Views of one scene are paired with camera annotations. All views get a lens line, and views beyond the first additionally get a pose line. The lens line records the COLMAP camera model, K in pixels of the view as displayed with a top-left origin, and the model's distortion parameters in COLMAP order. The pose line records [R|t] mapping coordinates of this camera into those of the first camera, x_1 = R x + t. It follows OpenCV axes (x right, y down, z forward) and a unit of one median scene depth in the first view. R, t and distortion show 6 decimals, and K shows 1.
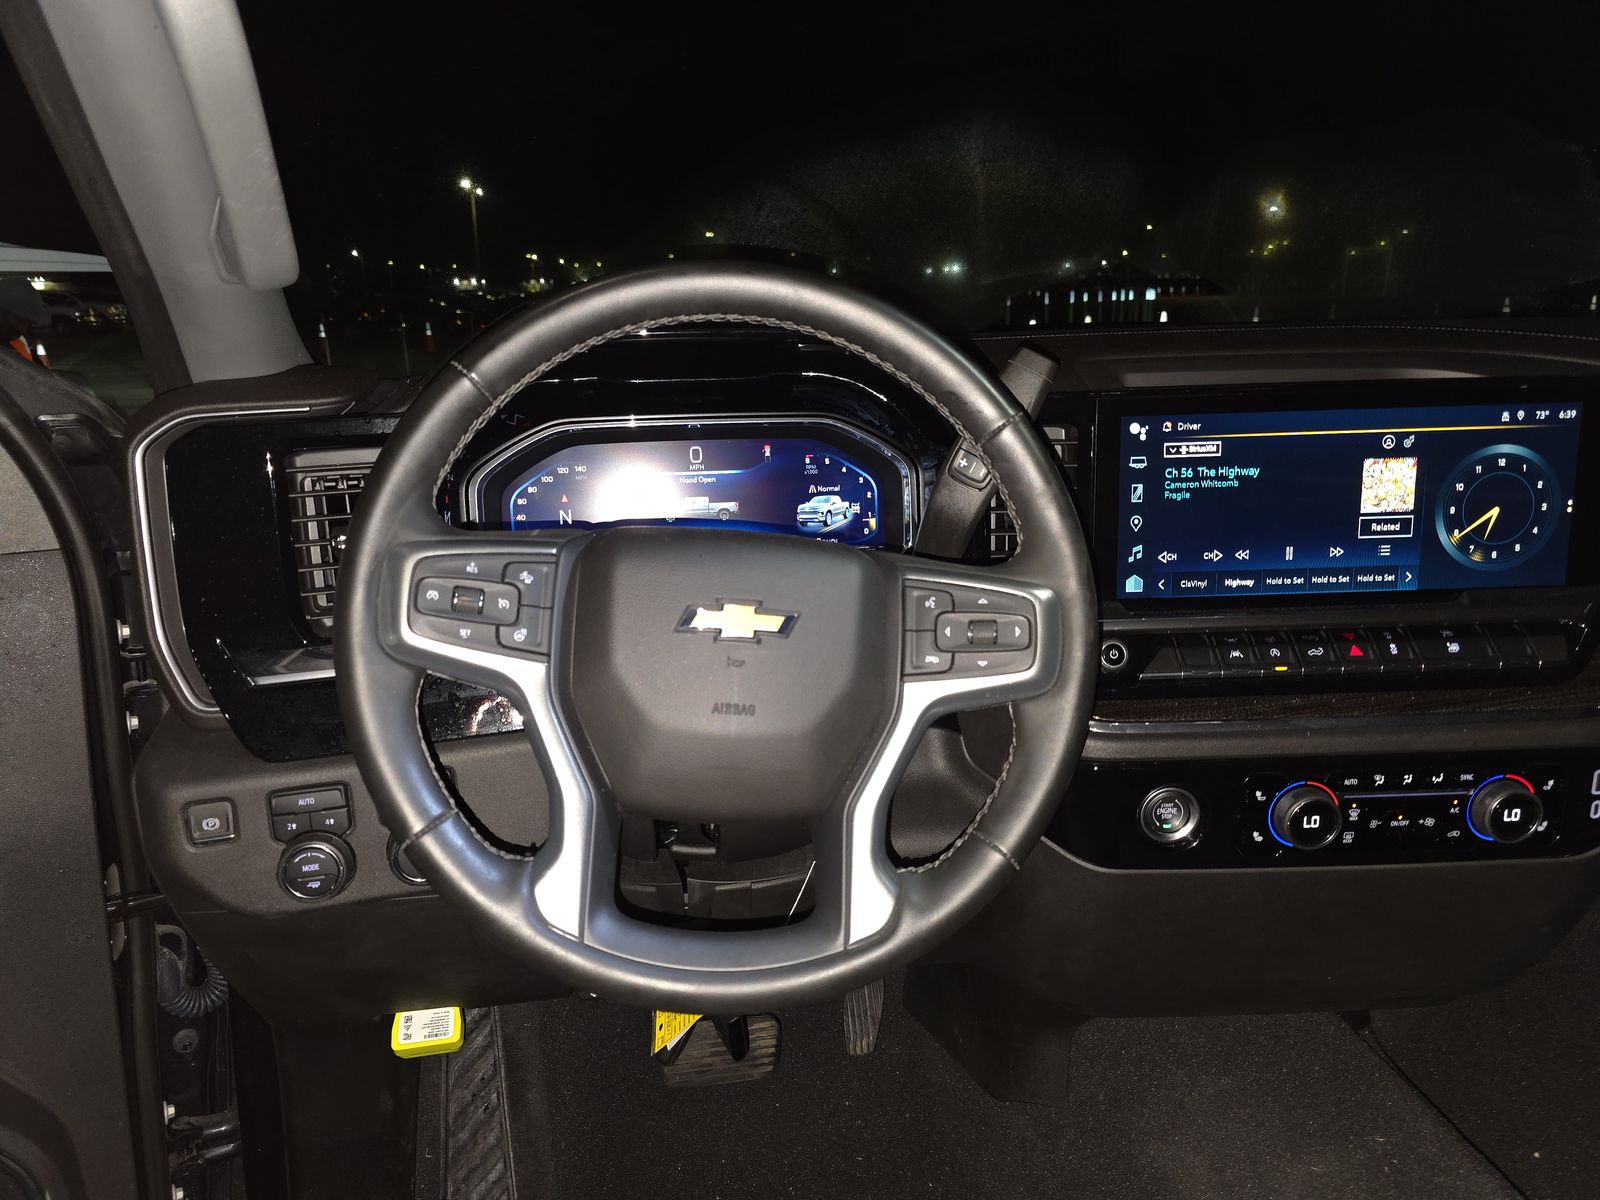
lens RADIAL K [[1073.1, 0, 694.4], [0, 1073.1, 563.8], [0, 0, 1]] dist [0.027623, -0.021936]
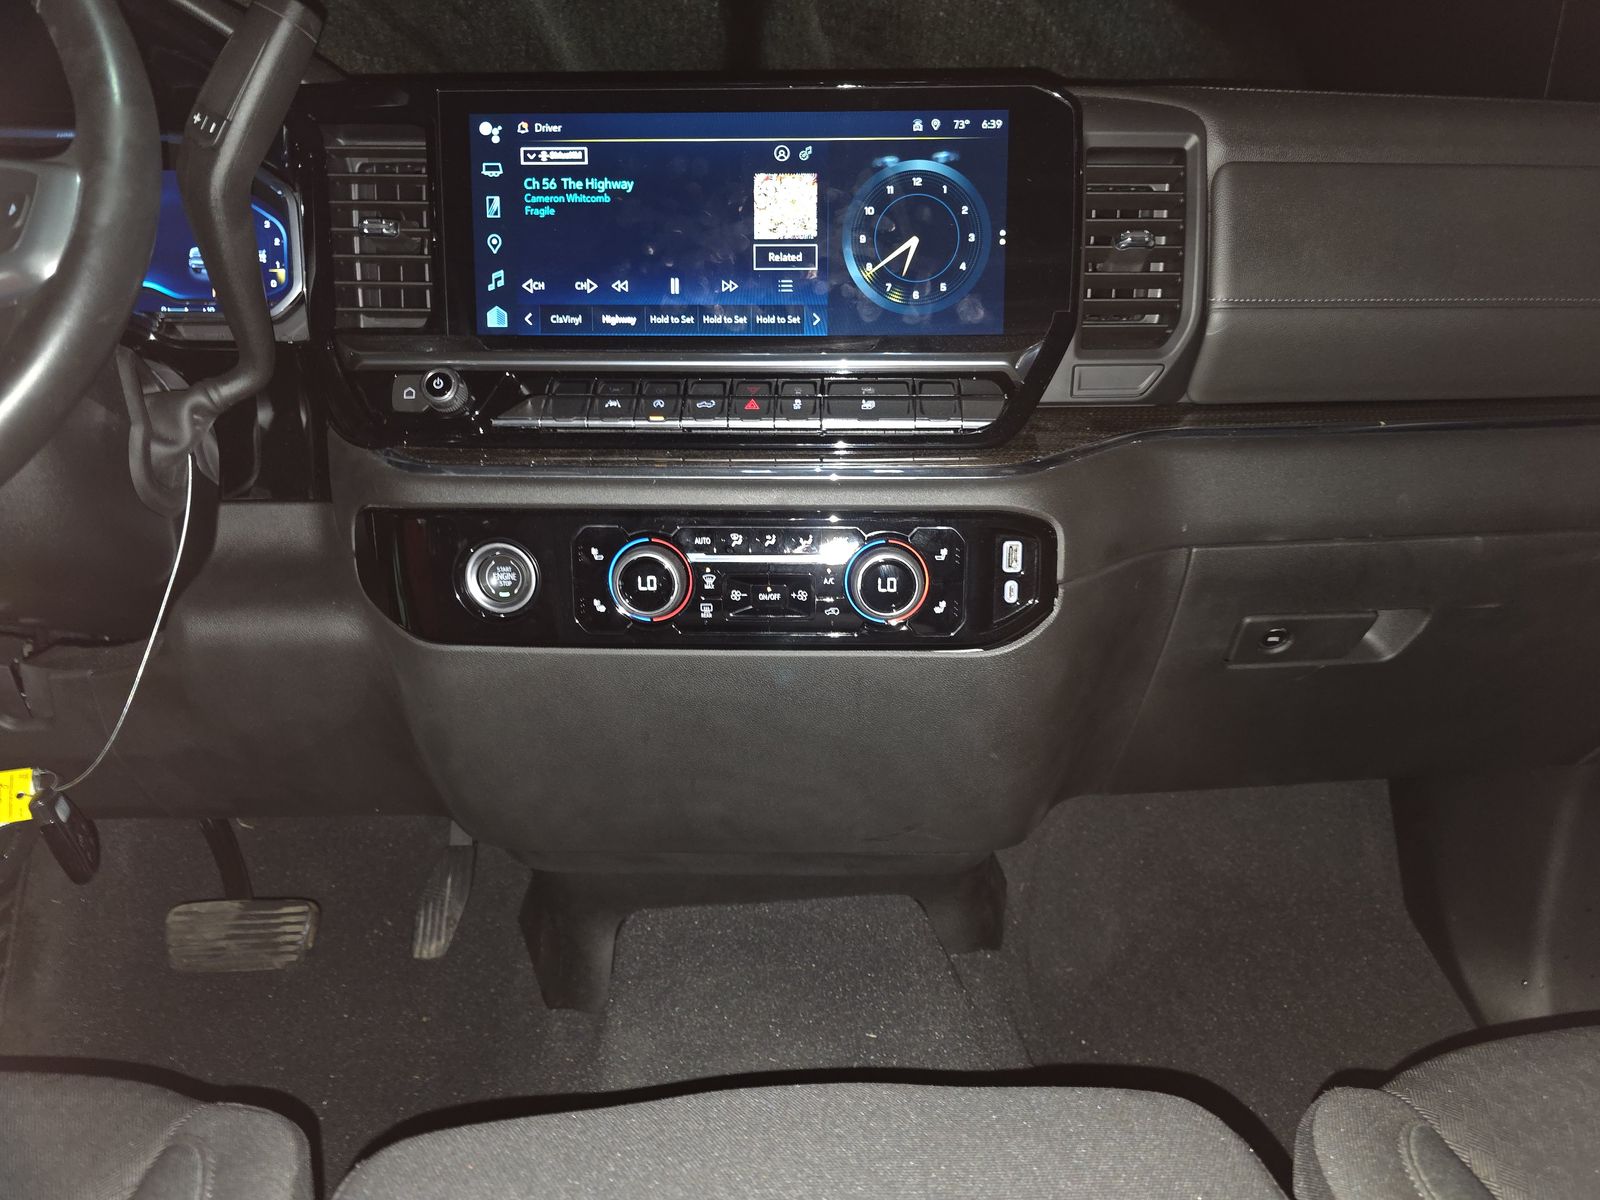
lens RADIAL K [[1073.1, 0, 802.5], [0, 1073.1, 603.0], [0, 0, 1]] dist [0.027623, -0.021936]
pose [[0.998103, 0.038695, -0.047879, 0.710122], [-0.041005, 0.997994, -0.048240, 0.280741], [0.045916, 0.050112, 0.997688, 0.169806]]
